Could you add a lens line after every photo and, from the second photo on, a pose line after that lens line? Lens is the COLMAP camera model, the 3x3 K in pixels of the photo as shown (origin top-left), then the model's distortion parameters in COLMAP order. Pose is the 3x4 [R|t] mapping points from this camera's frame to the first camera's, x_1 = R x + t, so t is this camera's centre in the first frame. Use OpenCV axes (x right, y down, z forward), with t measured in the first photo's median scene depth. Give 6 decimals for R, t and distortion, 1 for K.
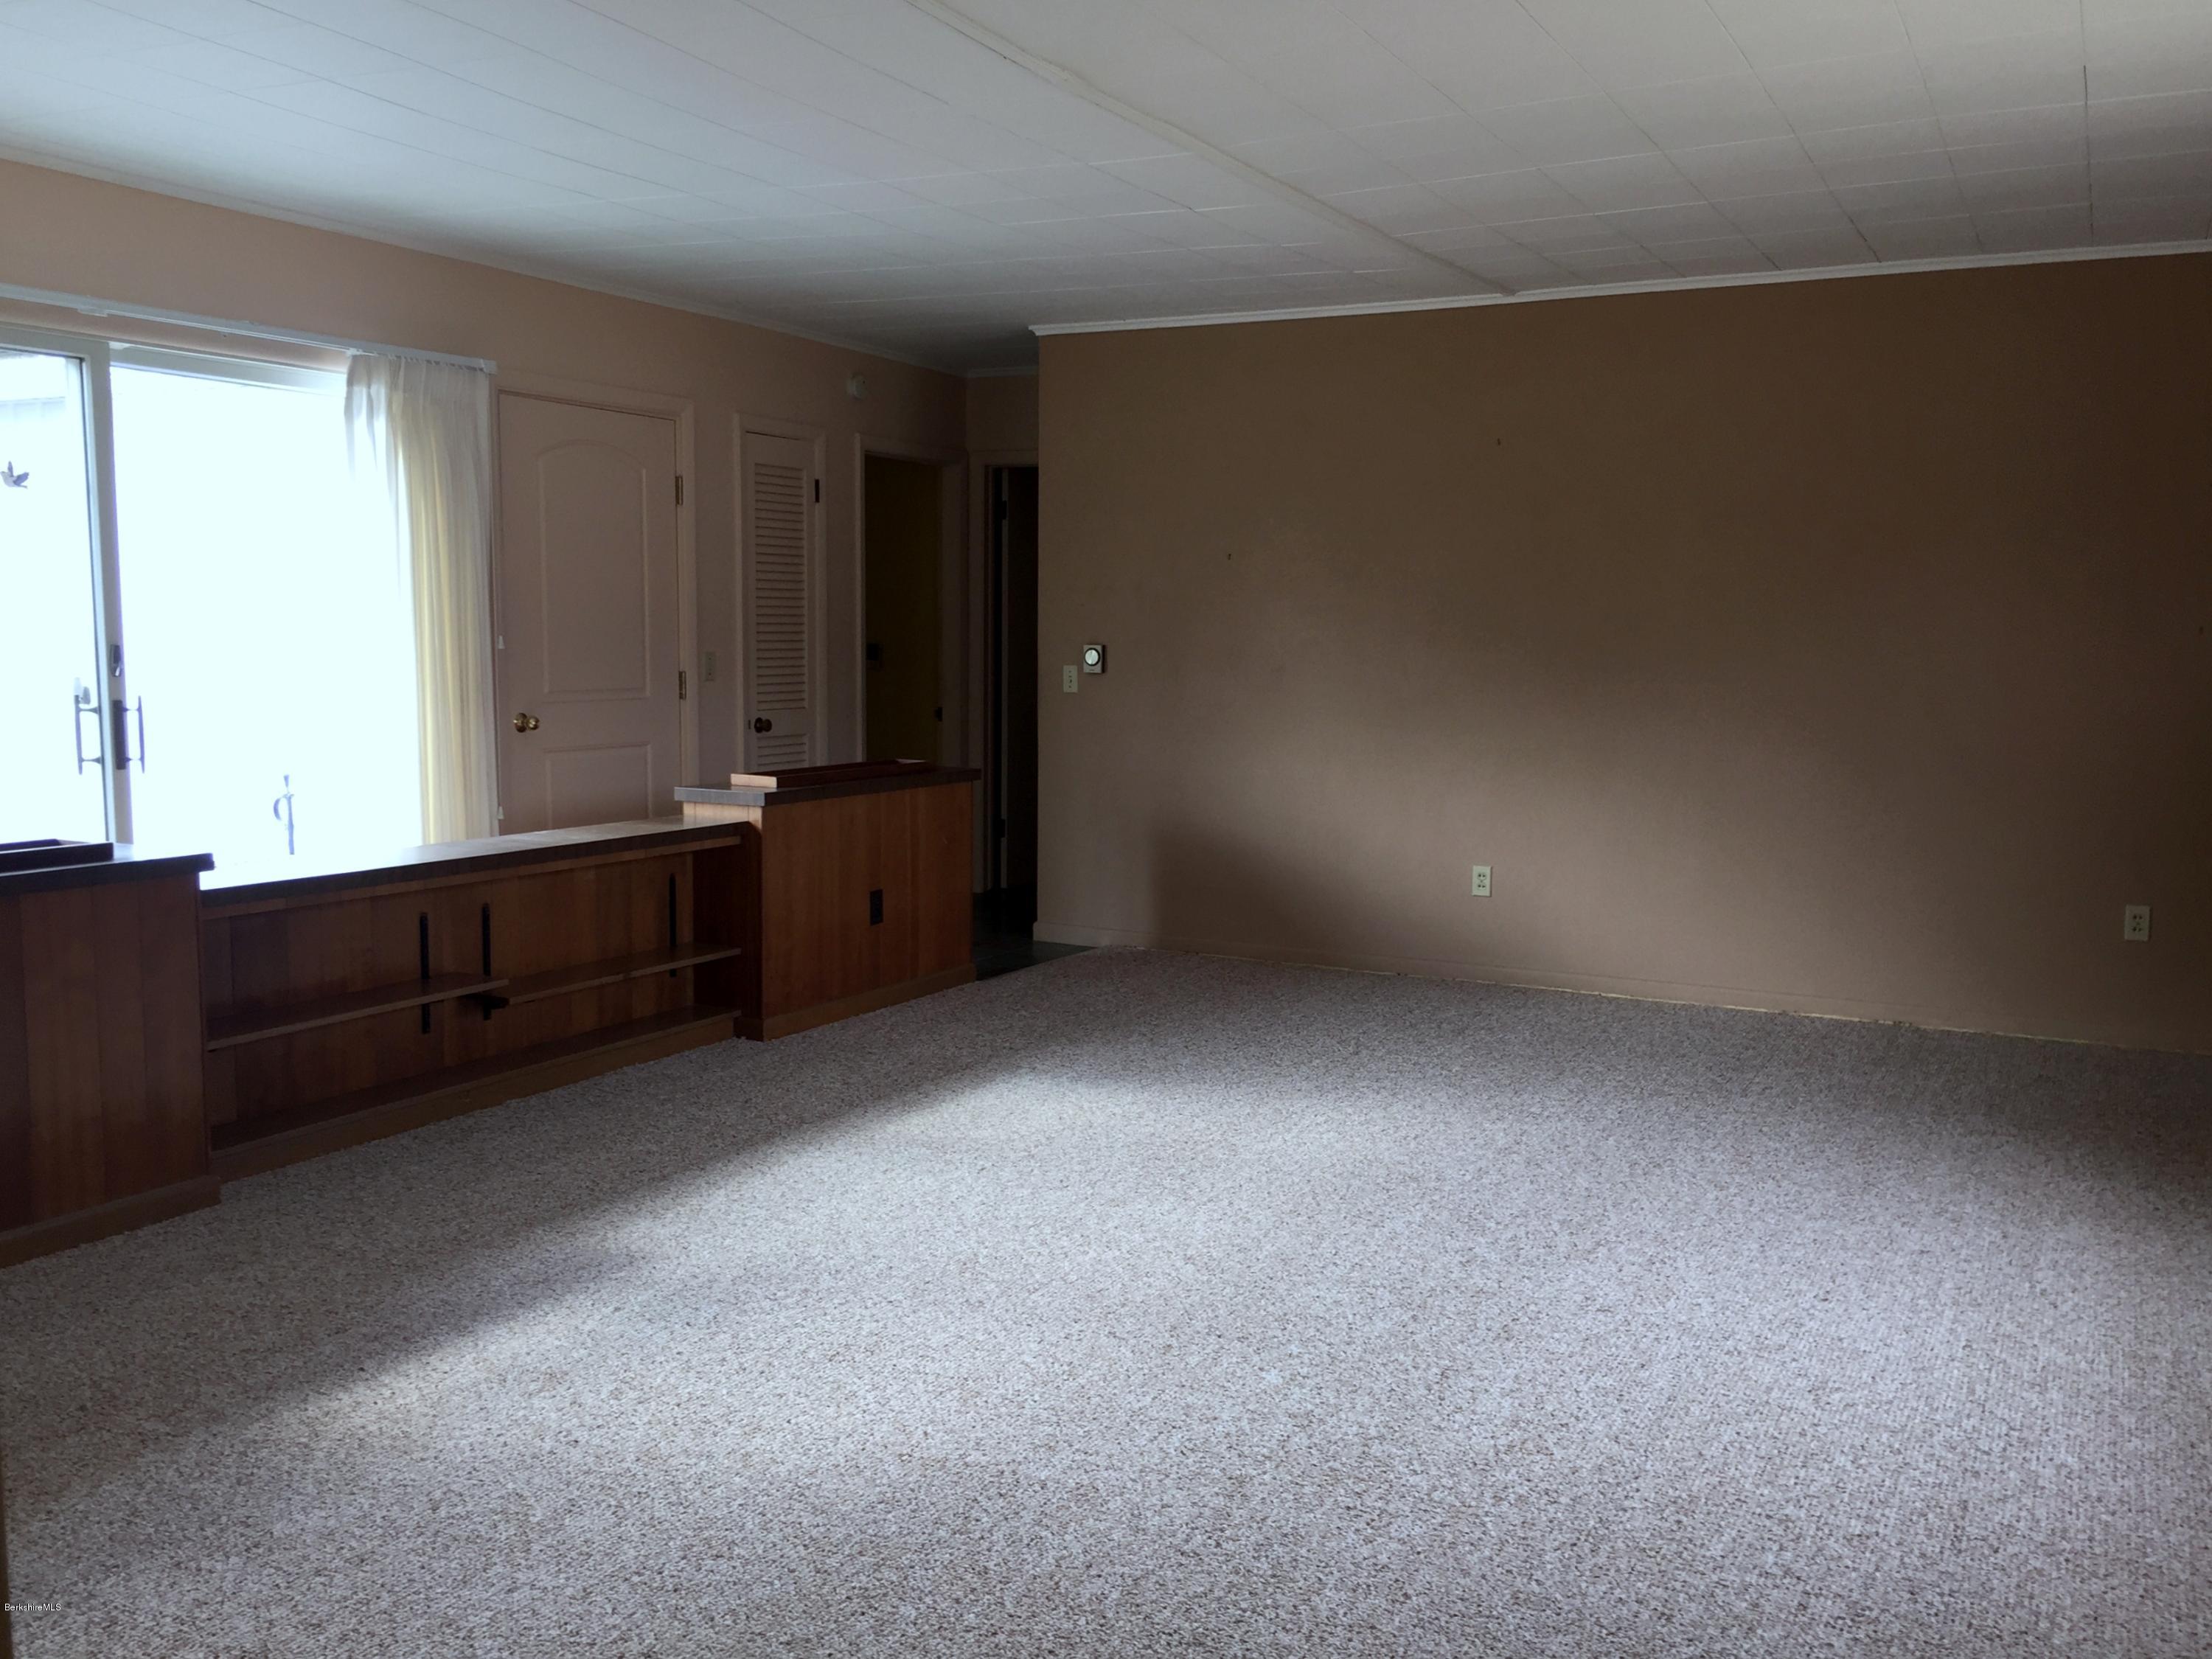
lens RADIAL K [[1943.6, 0, 1134.9], [0, 1943.6, 839.1], [0, 0, 1]] dist [0.063397, -0.084182]
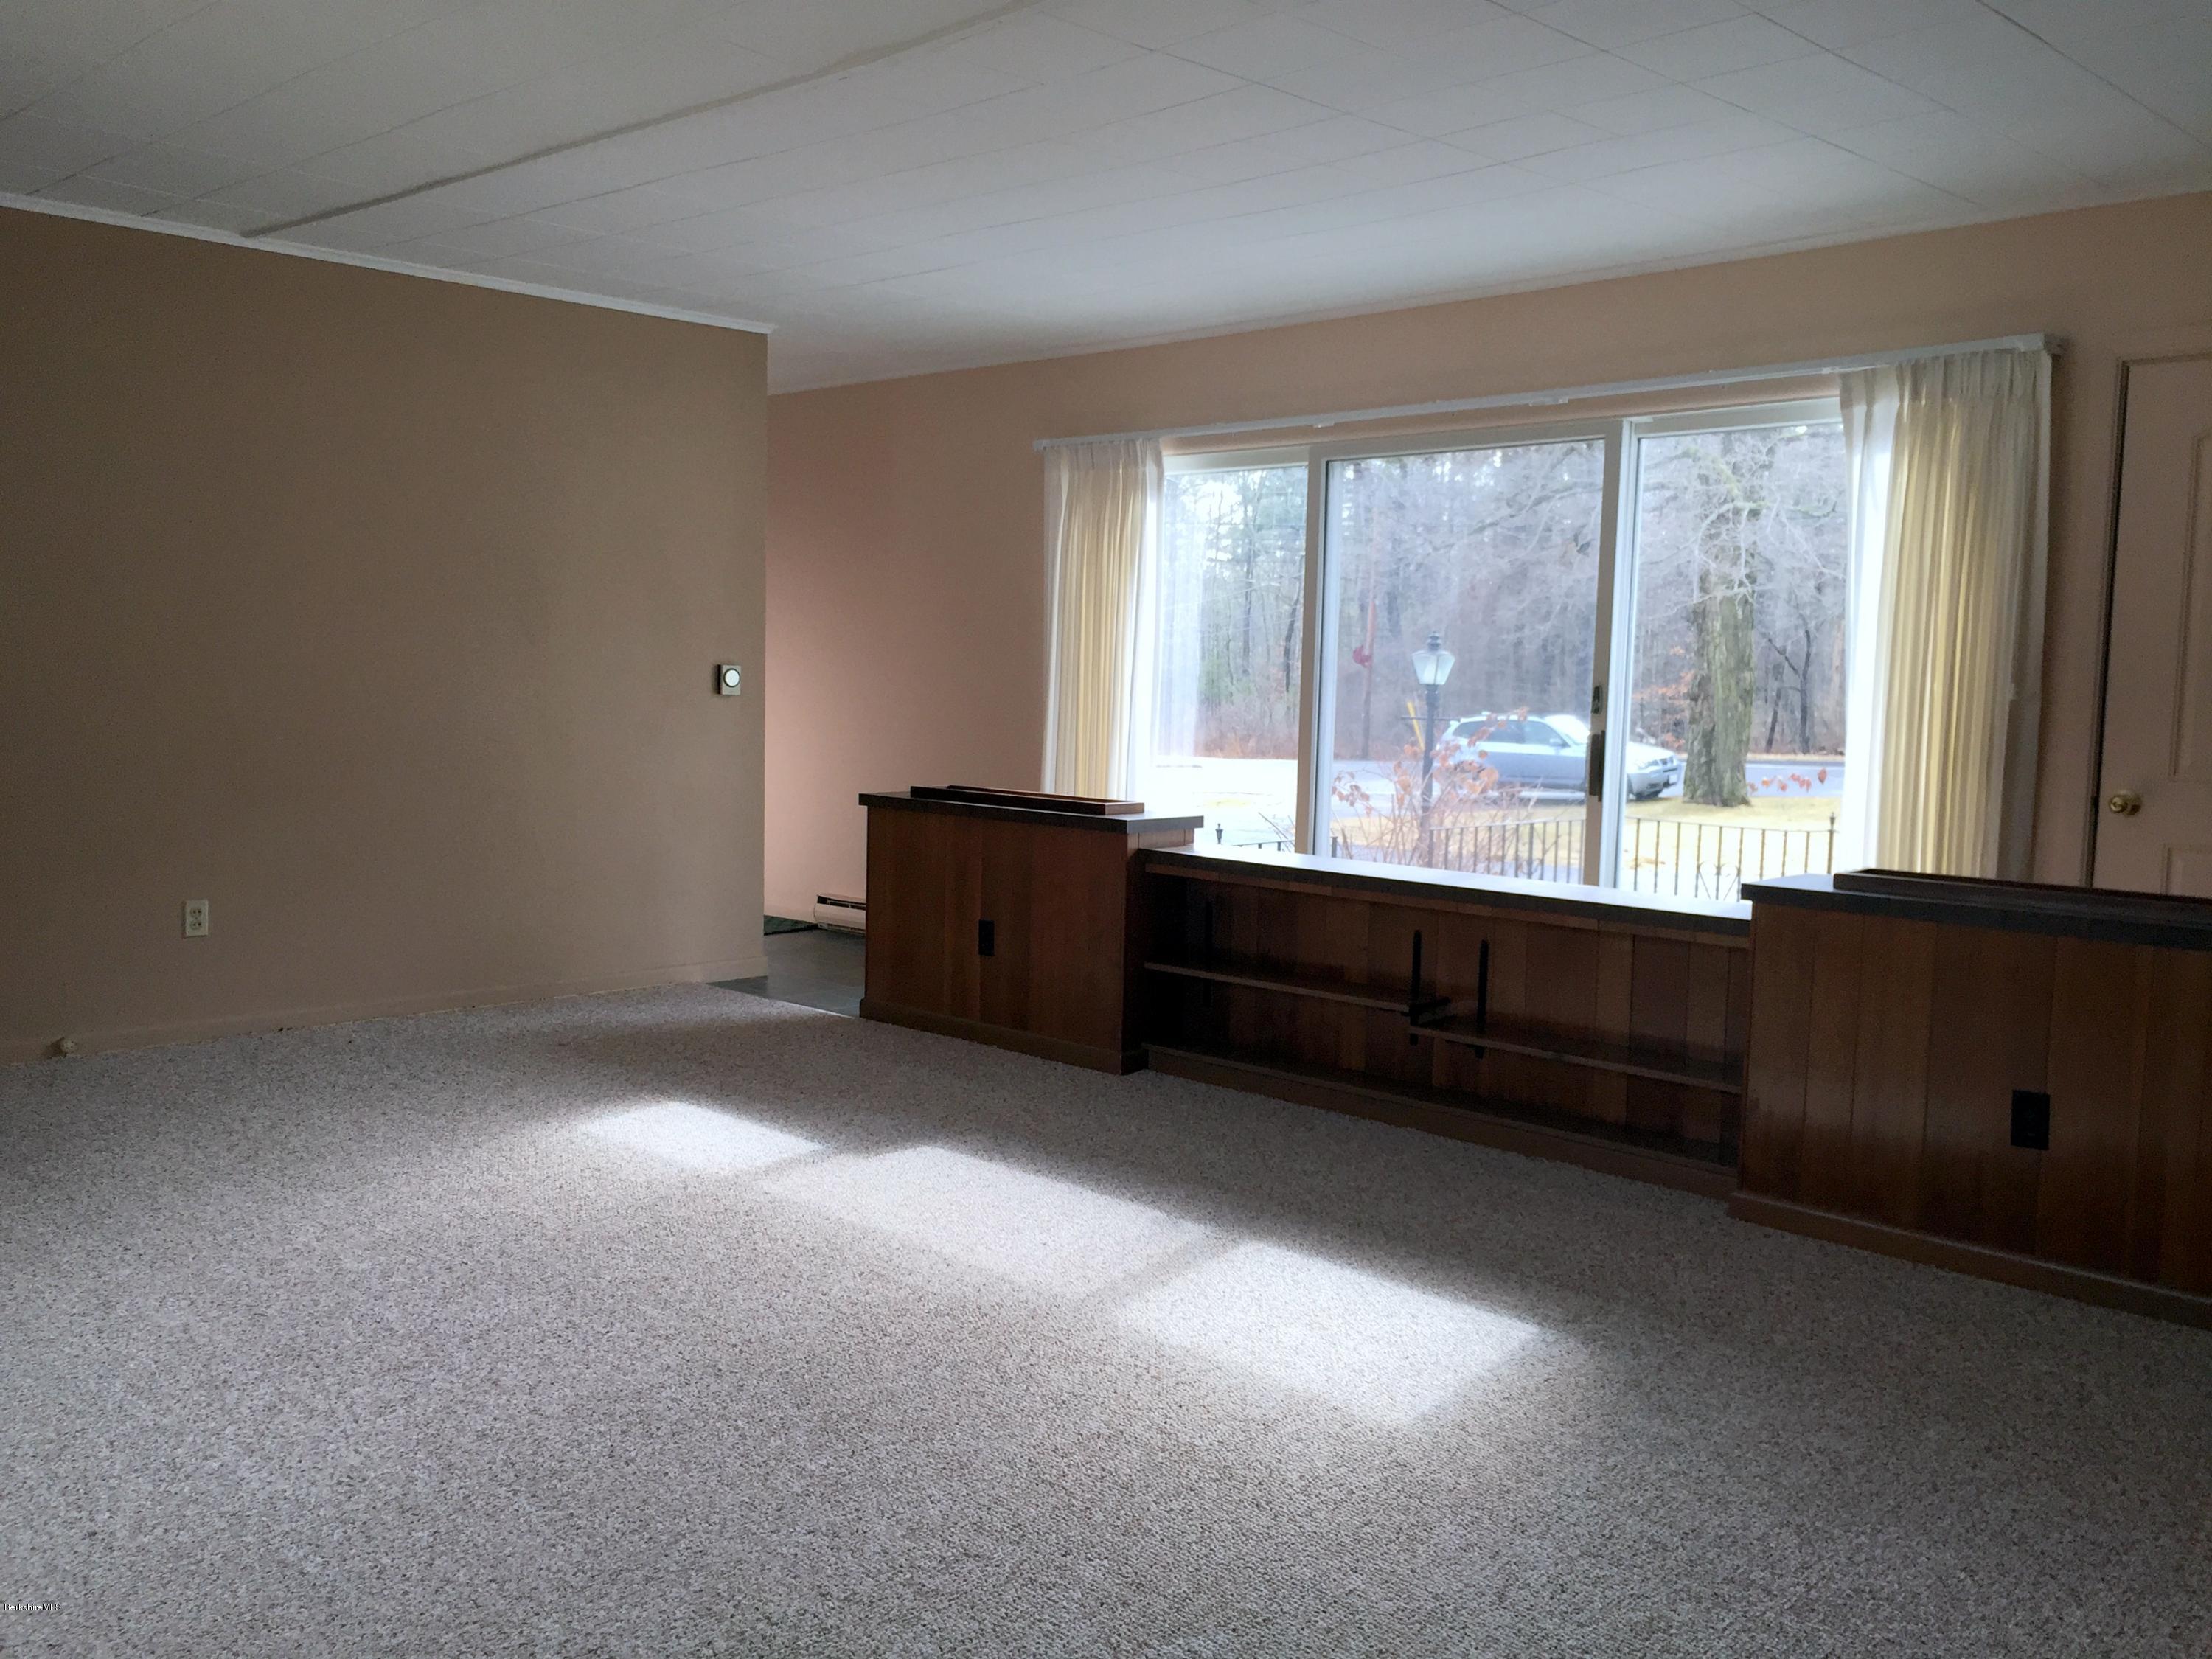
lens RADIAL K [[1908.0, 0, 1109.2], [0, 1908.0, 835.7], [0, 0, 1]] dist [0.064637, -0.095334]
pose [[-0.301355, 0.069926, -0.950945, 0.574748], [-0.123385, 0.986063, 0.111609, -0.093047], [0.945495, 0.150966, -0.288527, 0.972432]]
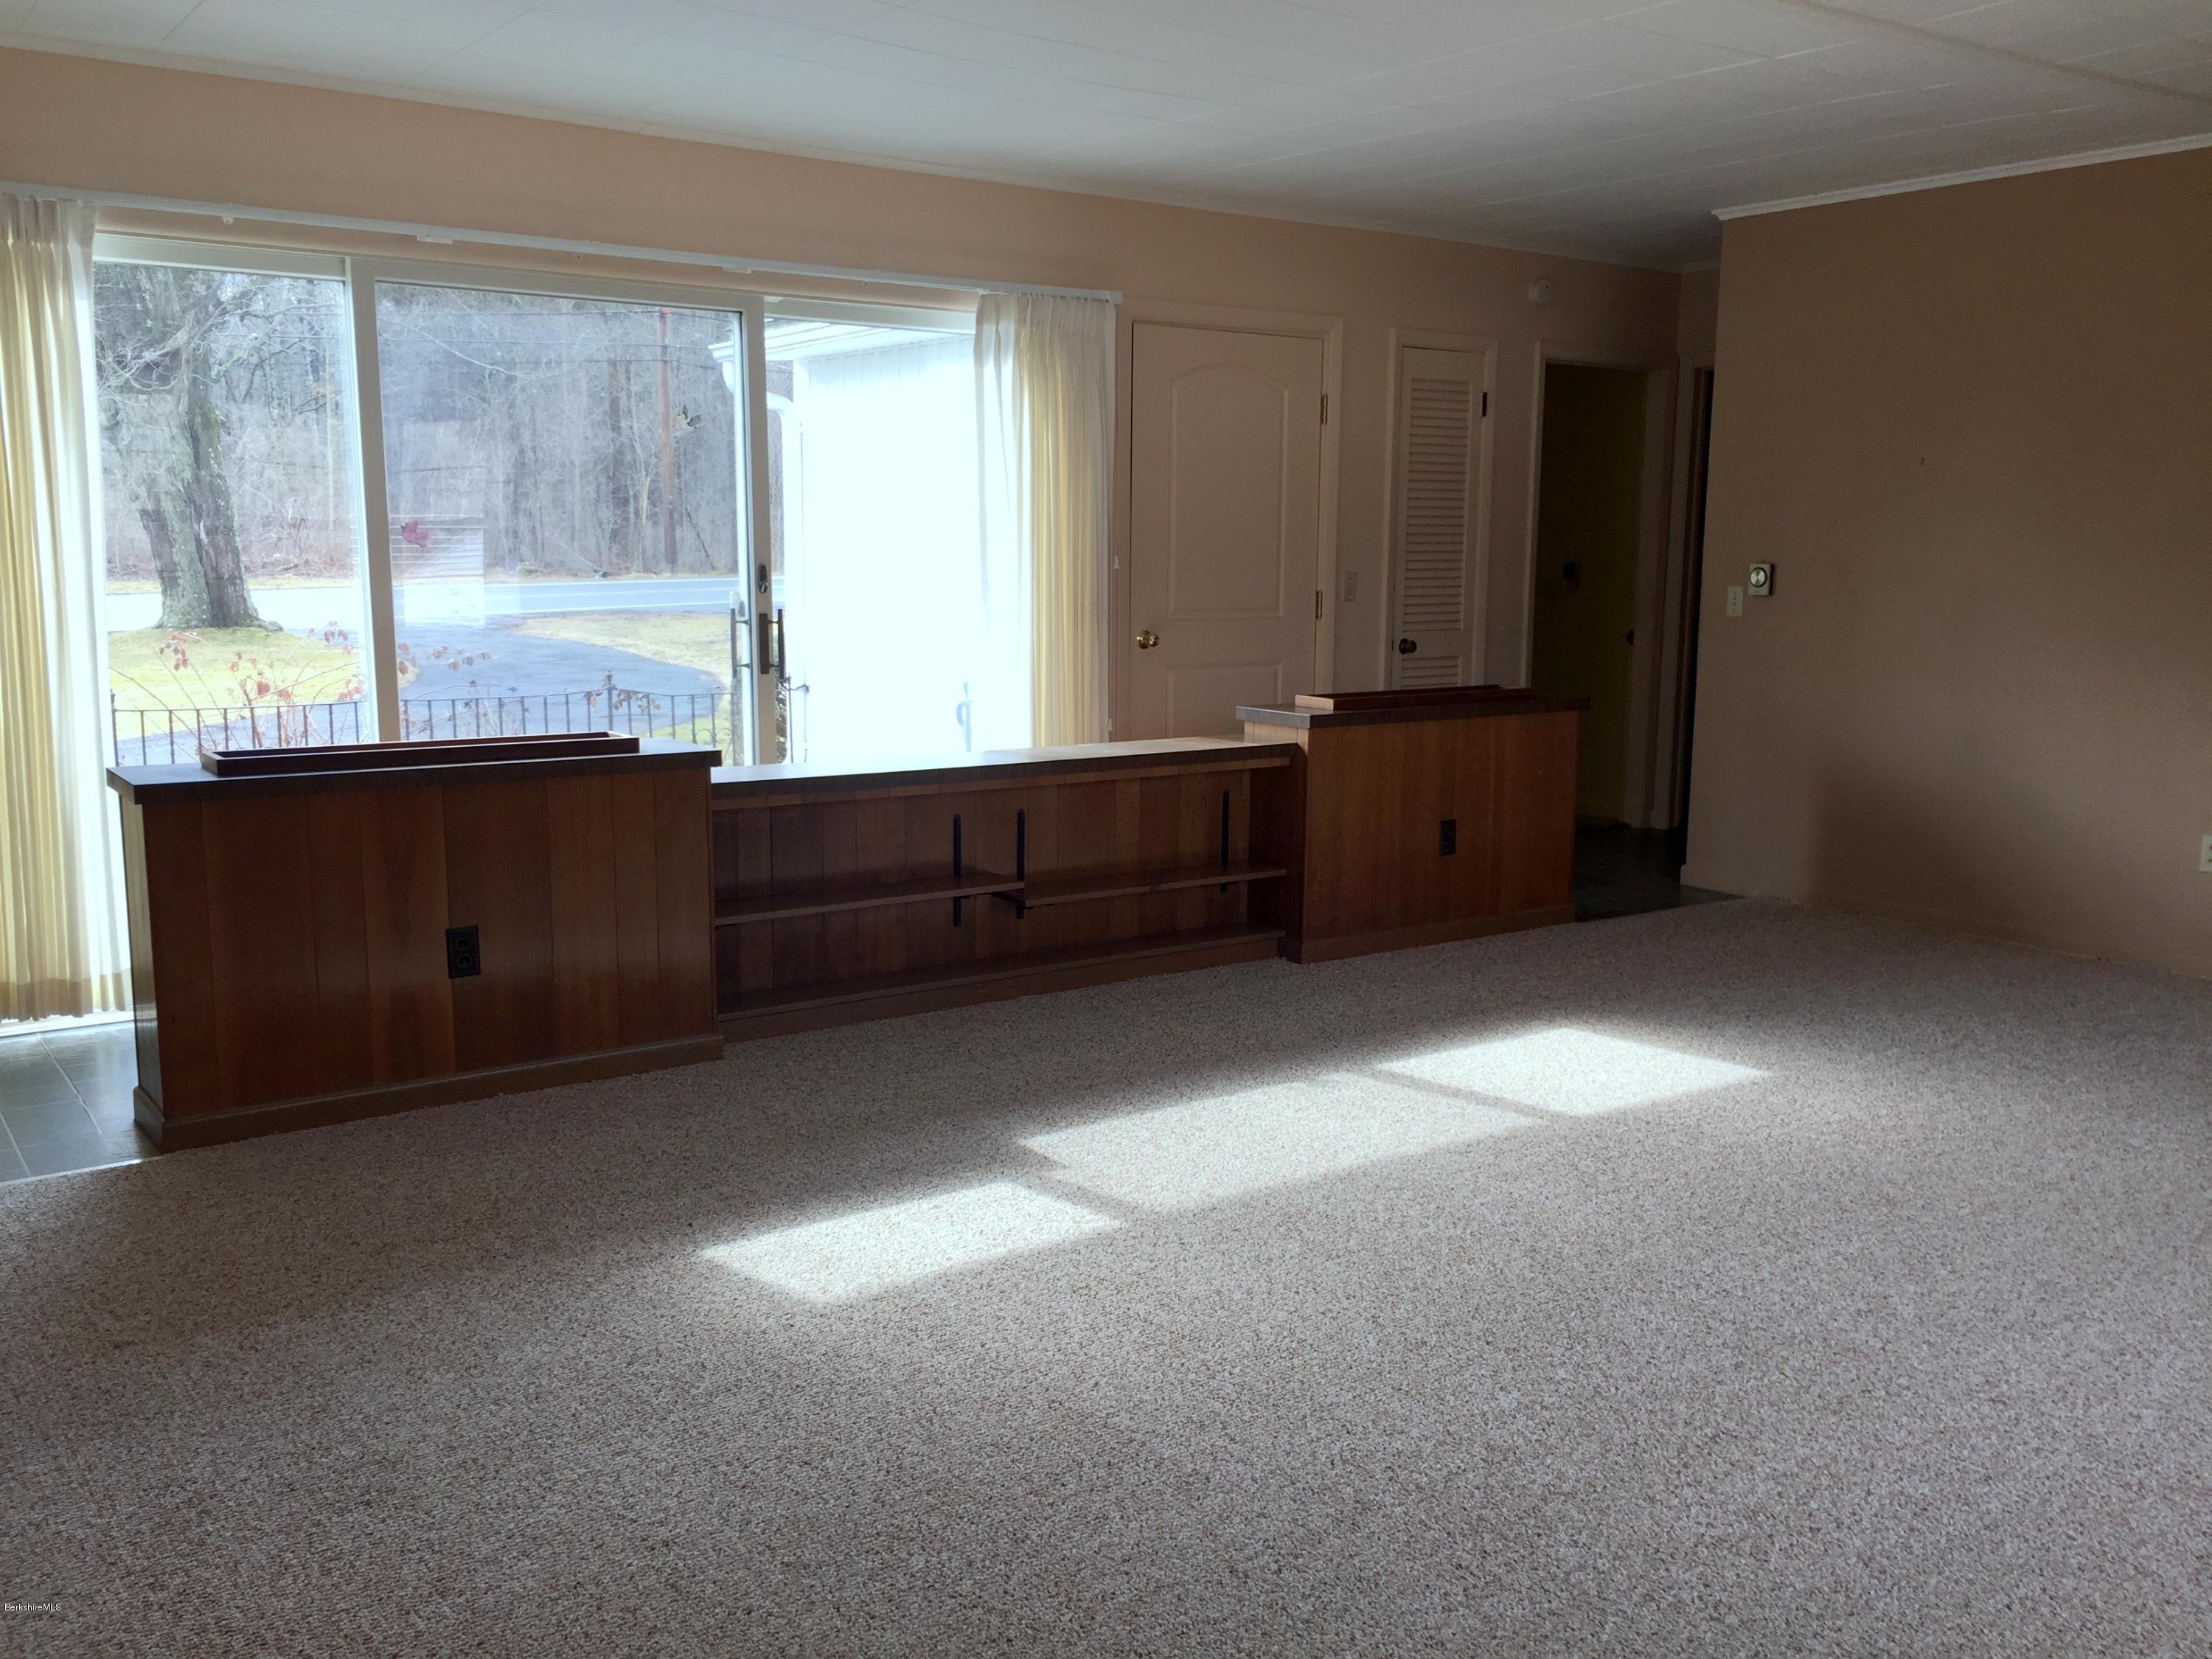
lens RADIAL K [[1908.0, 0, 1109.2], [0, 1908.0, 835.7], [0, 0, 1]] dist [0.064637, -0.095334]
pose [[0.889387, 0.066202, -0.452336, 0.161345], [-0.047275, 0.997473, 0.053034, -0.009126], [0.454704, -0.025784, 0.890269, 0.085938]]
